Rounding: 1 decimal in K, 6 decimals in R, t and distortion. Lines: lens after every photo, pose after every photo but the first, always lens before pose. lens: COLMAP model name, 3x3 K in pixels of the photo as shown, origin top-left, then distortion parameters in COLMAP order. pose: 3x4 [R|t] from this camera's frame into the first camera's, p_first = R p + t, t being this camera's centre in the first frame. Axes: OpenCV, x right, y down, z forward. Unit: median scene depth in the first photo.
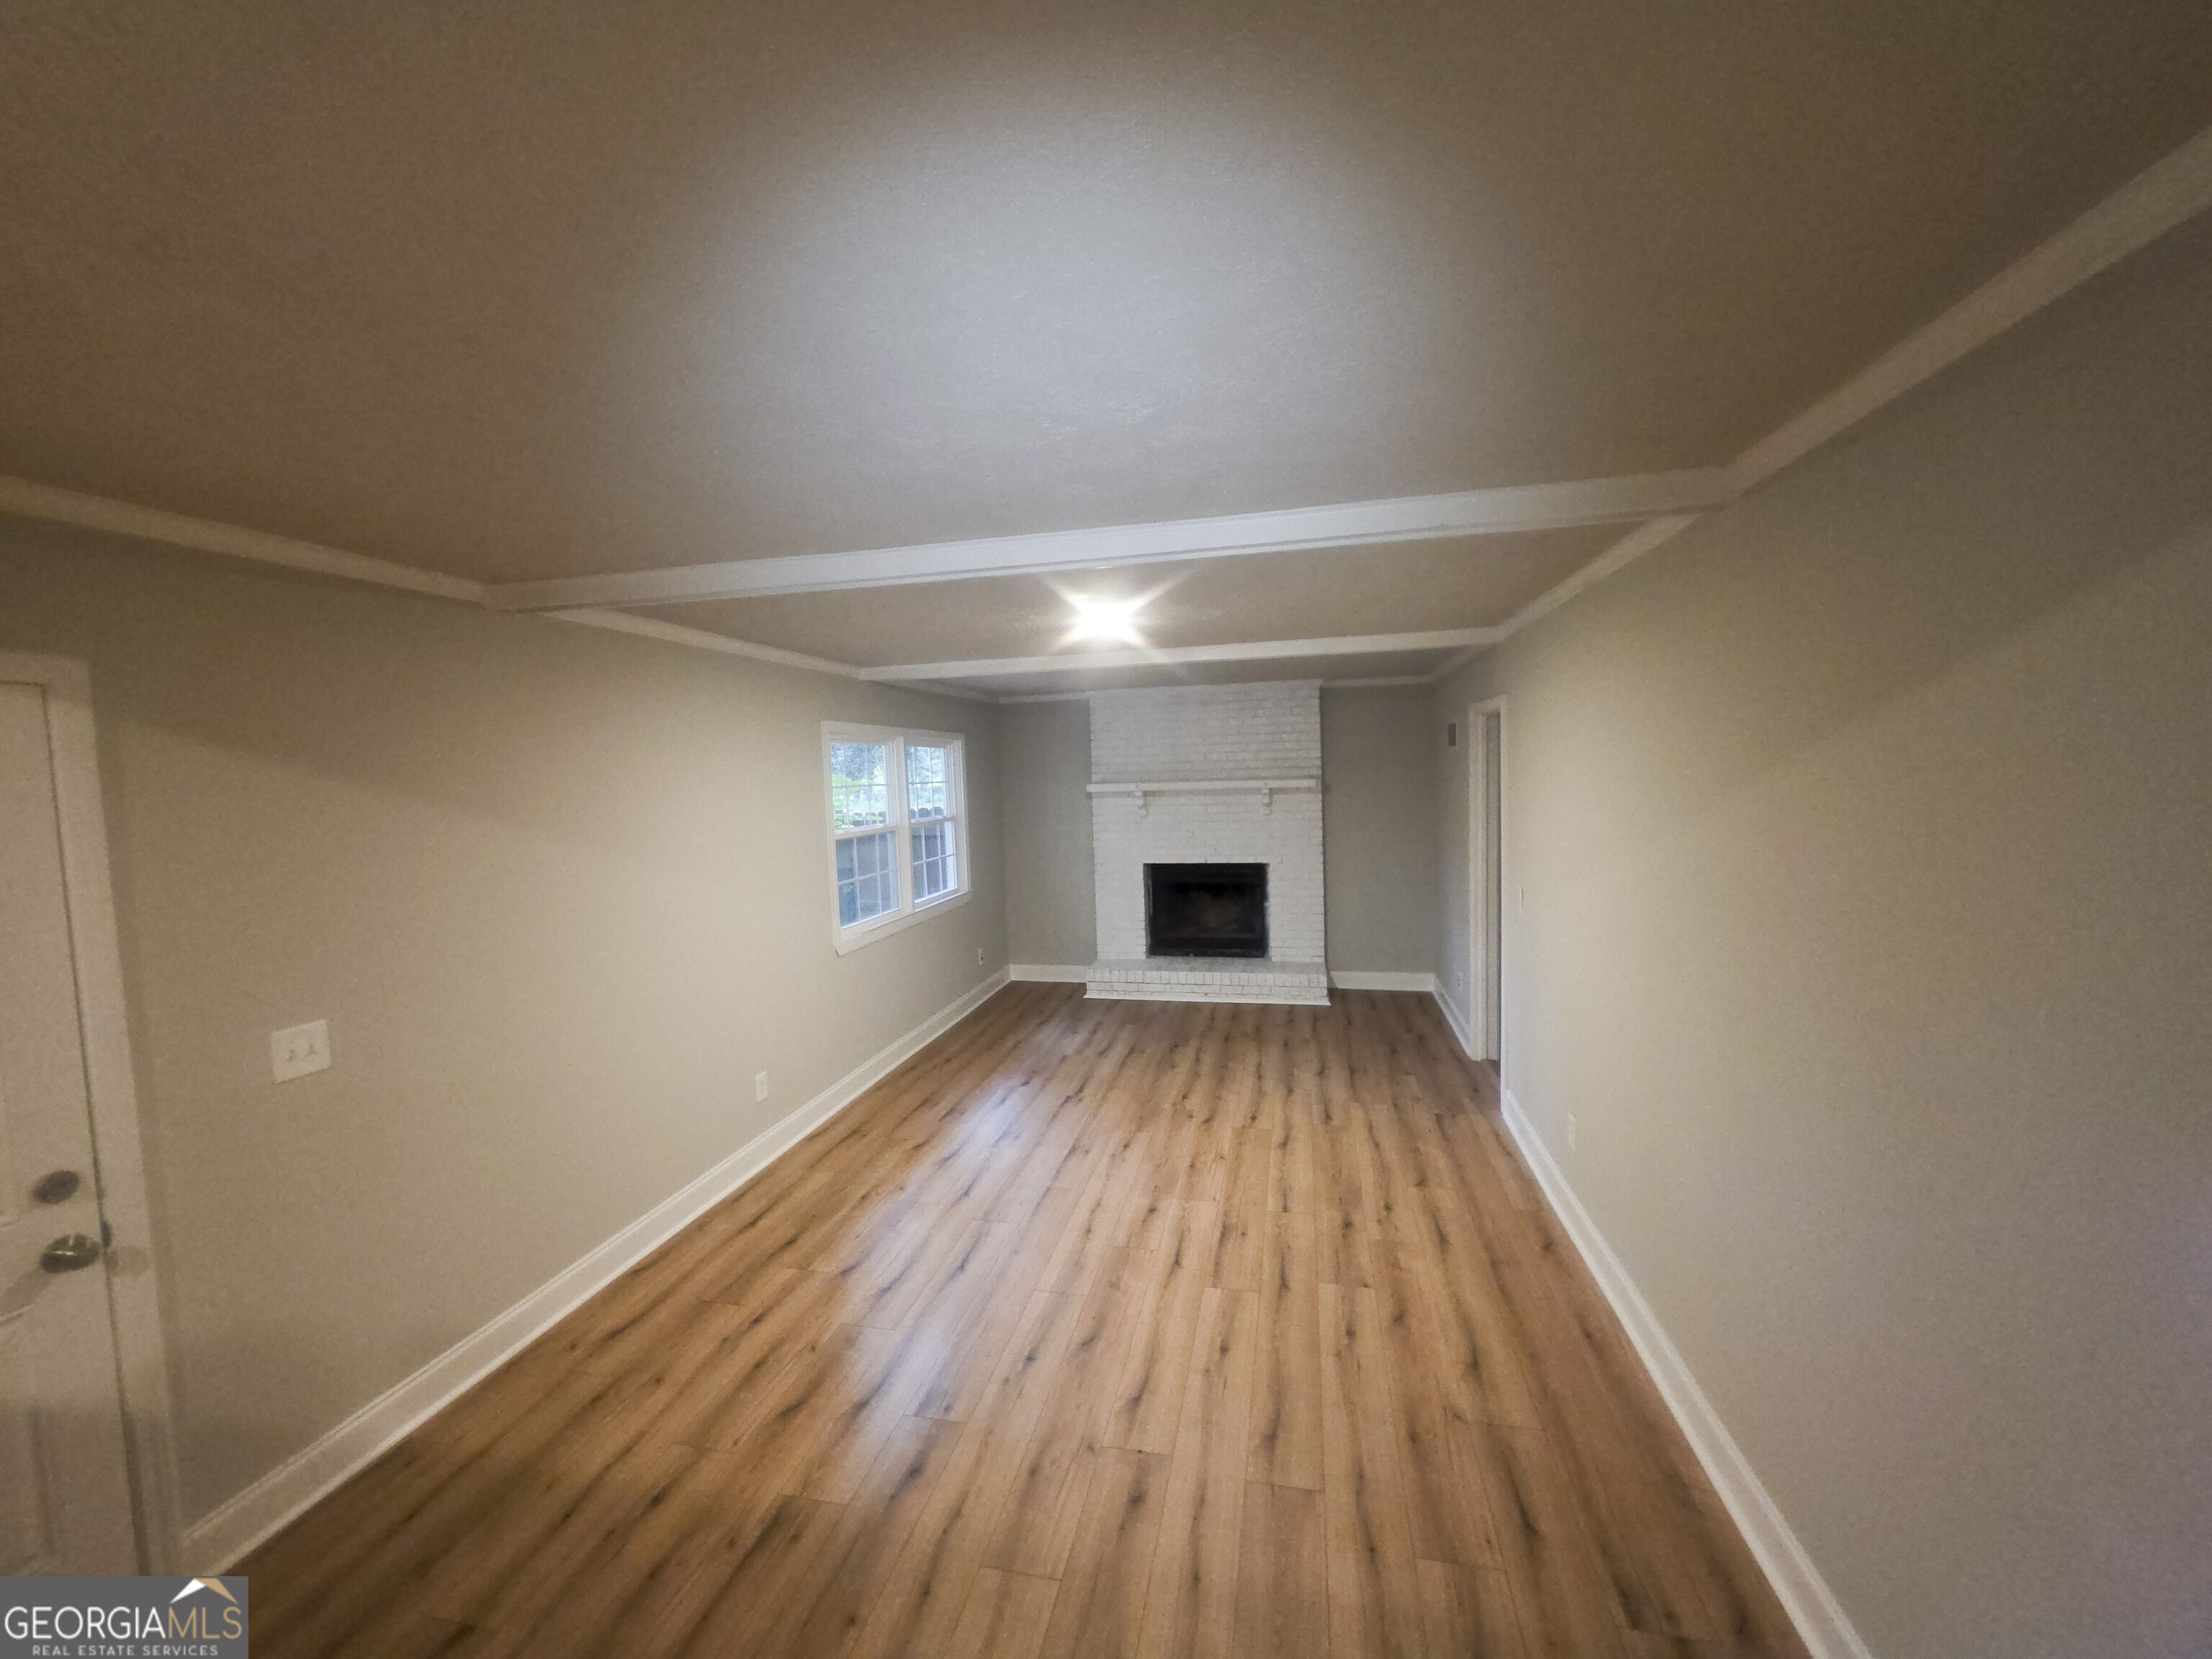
lens RADIAL K [[898.6, 0, 1106.0], [0, 898.6, 829.5], [0, 0, 1]] dist [-0.001069, -0.000248]
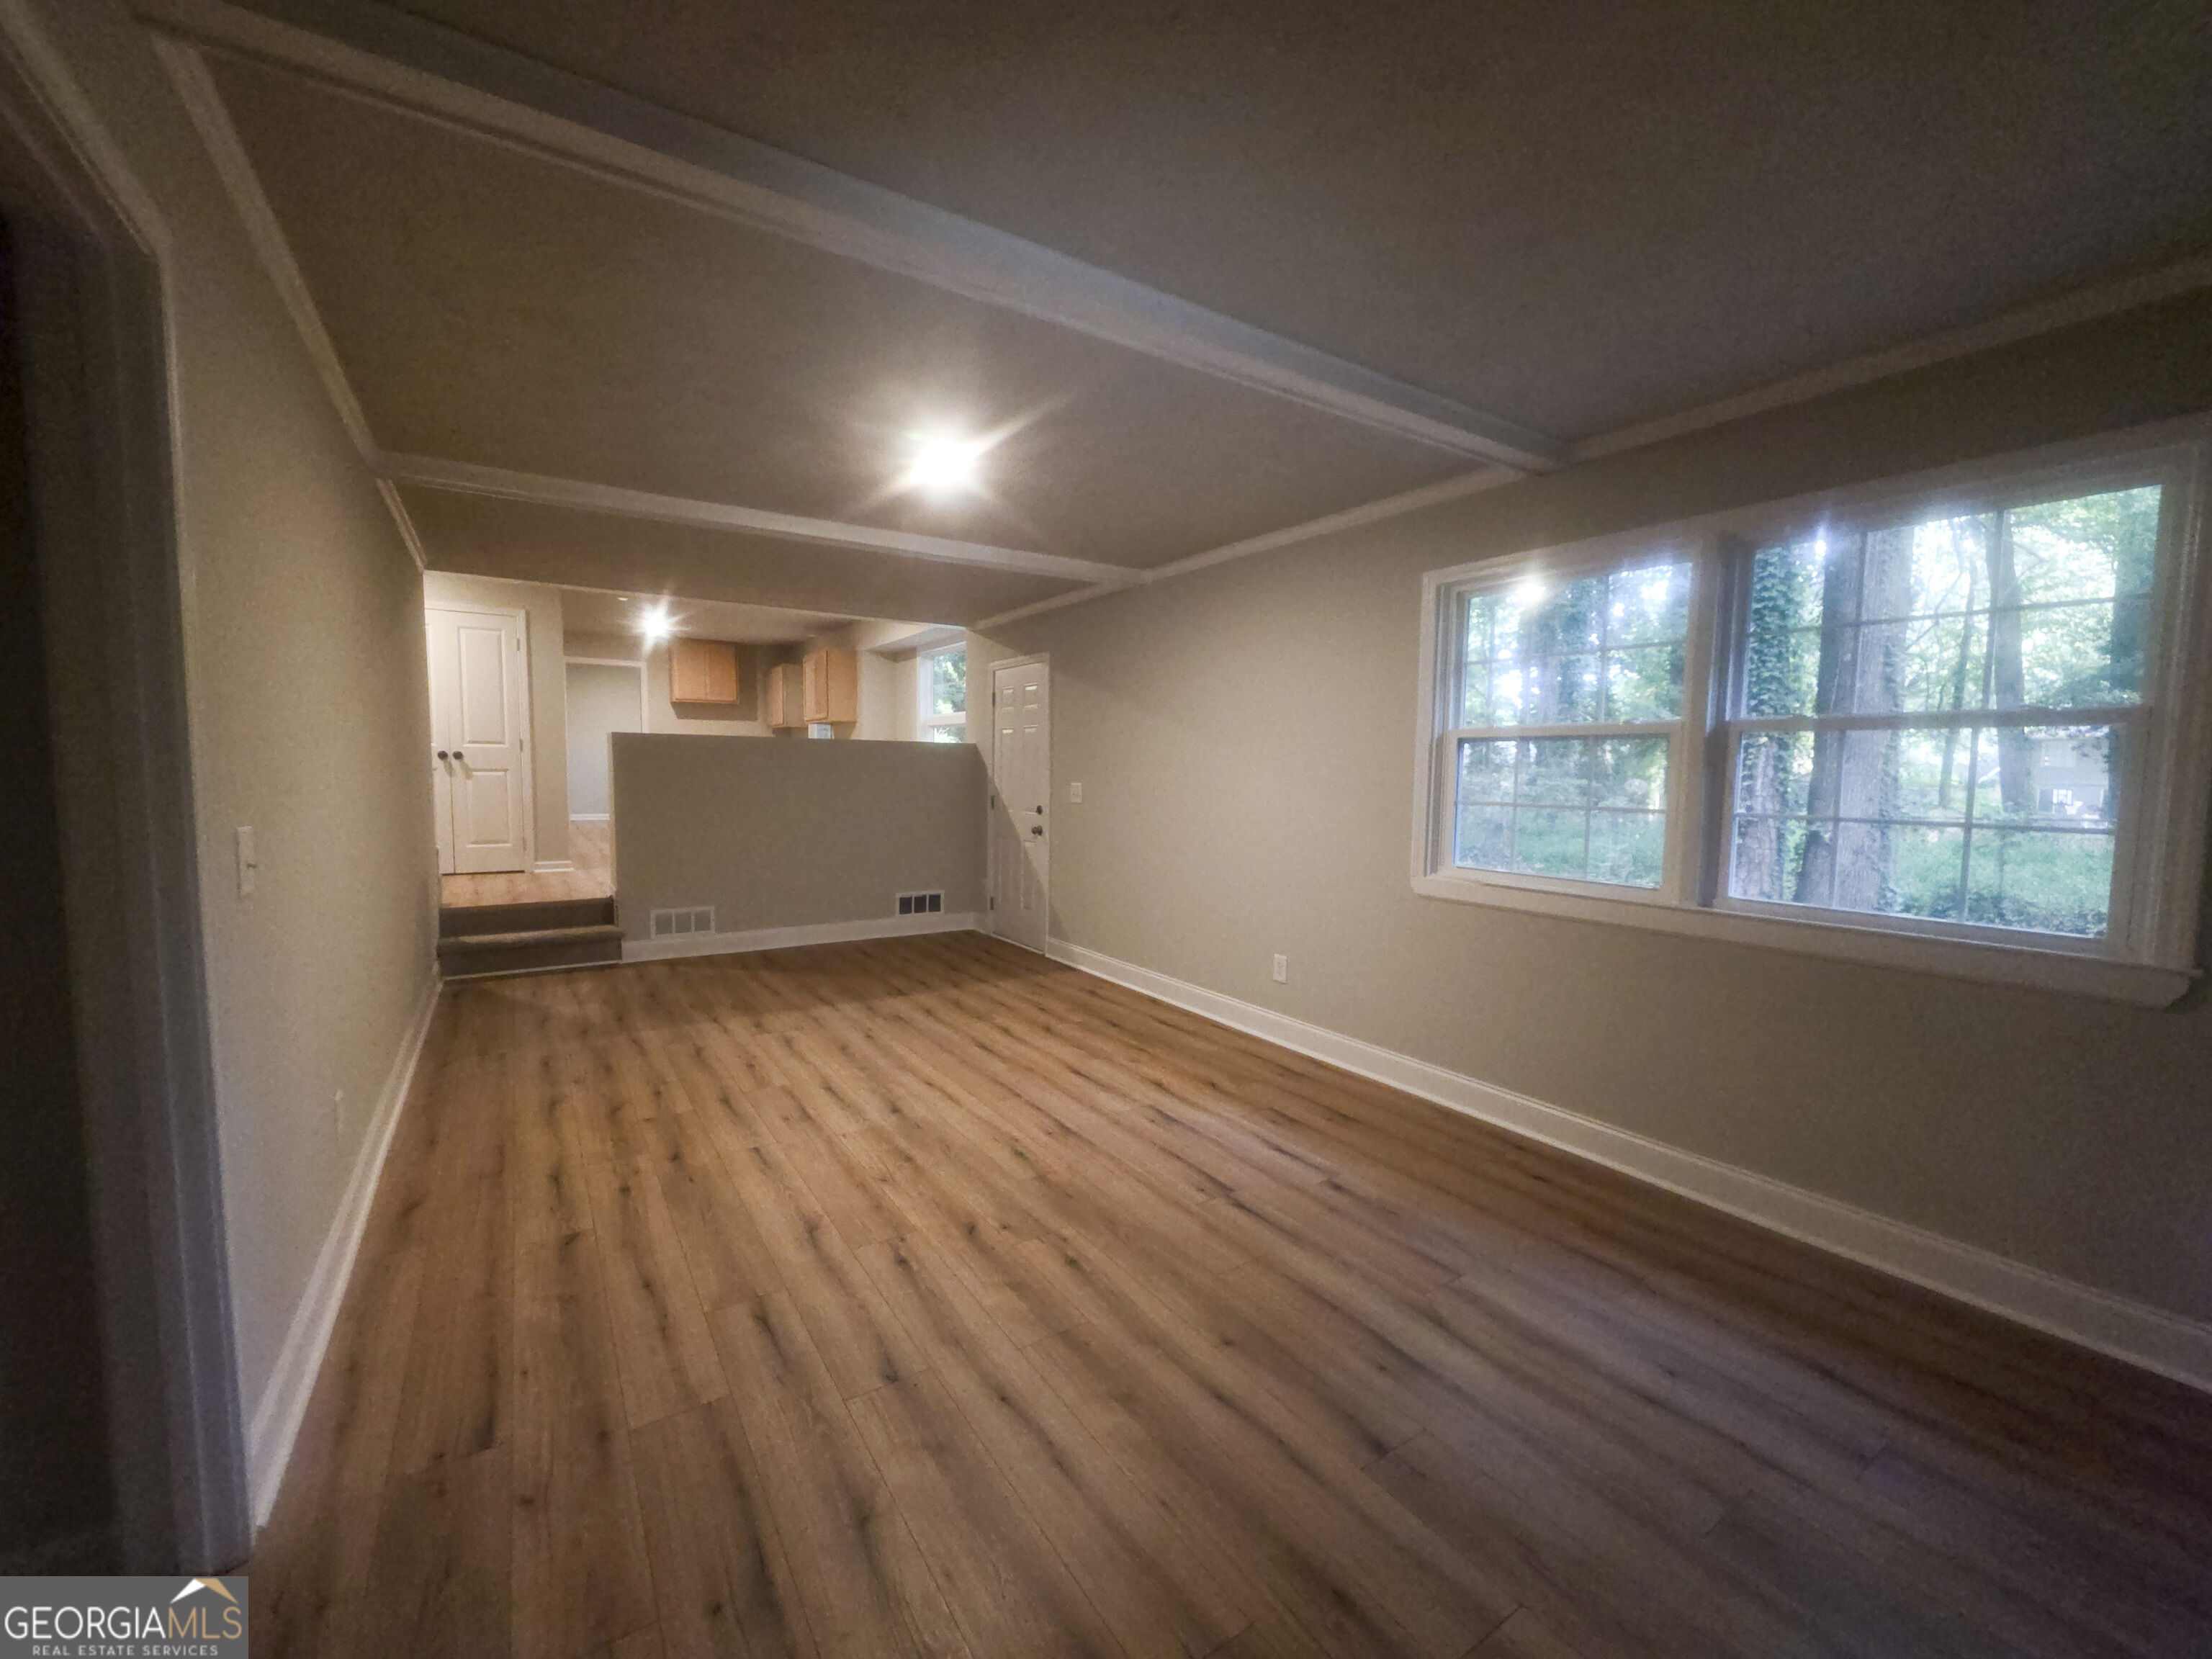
lens RADIAL K [[898.6, 0, 1106.0], [0, 898.6, 829.5], [0, 0, 1]] dist [-0.001069, -0.000248]
pose [[-0.701750, 0.071602, -0.708816, 0.506114], [-0.039367, 0.989519, 0.138932, -0.007271], [0.711335, 0.125400, -0.691576, 1.649190]]
